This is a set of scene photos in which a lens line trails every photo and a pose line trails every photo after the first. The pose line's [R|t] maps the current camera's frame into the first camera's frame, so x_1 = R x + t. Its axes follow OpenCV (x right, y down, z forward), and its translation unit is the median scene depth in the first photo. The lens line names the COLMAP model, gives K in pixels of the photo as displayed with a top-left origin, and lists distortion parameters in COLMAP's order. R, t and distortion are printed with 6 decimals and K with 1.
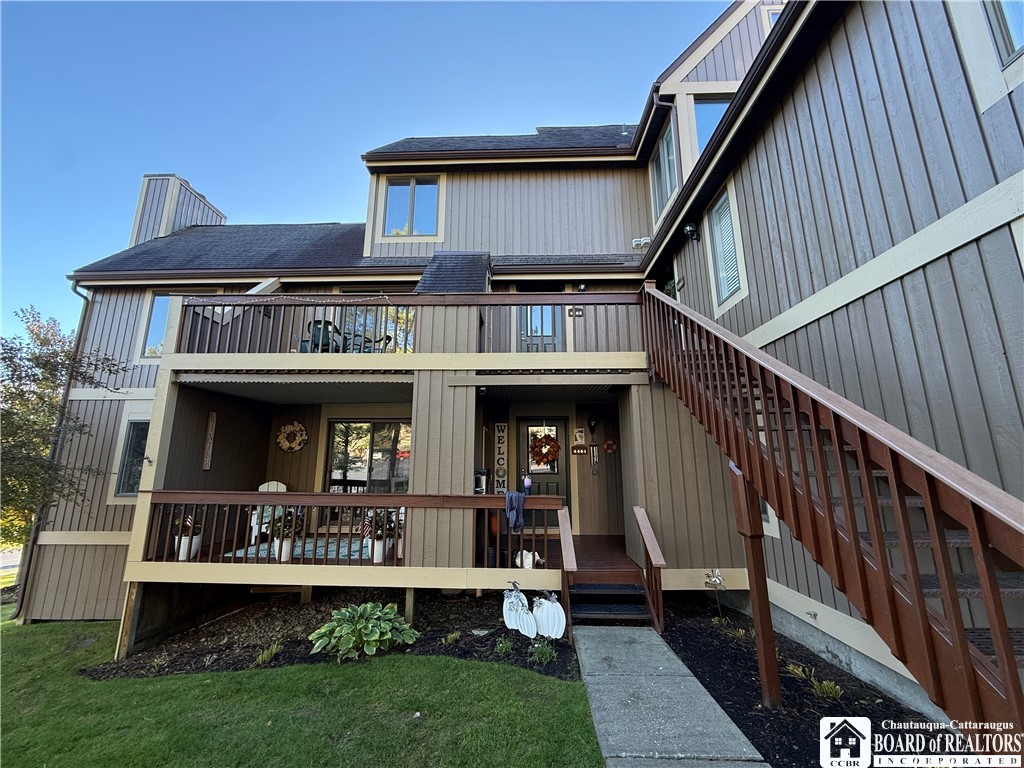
lens RADIAL K [[408.2, 0, 510.2], [0, 408.2, 388.2], [0, 0, 1]] dist [-0.000122, 0.001225]
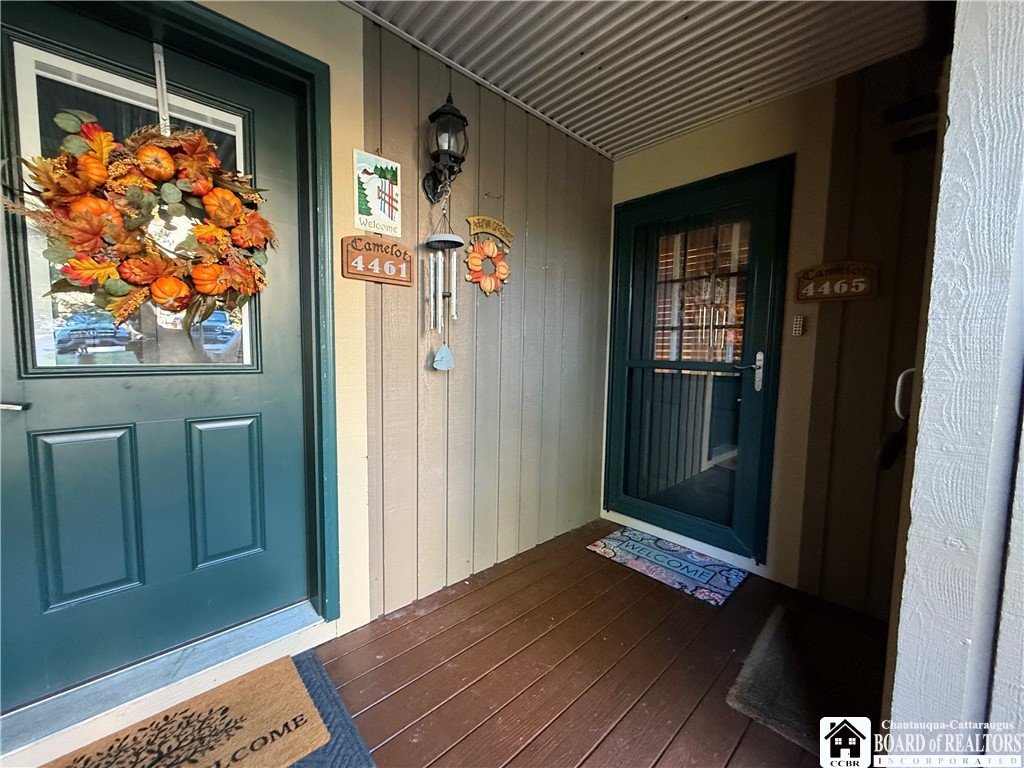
lens RADIAL K [[408.2, 0, 509.1], [0, 408.2, 379.5], [0, 0, 1]] dist [-0.000122, 0.001225]
pose [[0.710281, -0.038819, 0.702847, 0.063271], [-0.159025, 0.963816, 0.213939, 0.154940], [-0.685720, -0.263727, 0.678407, 0.786151]]
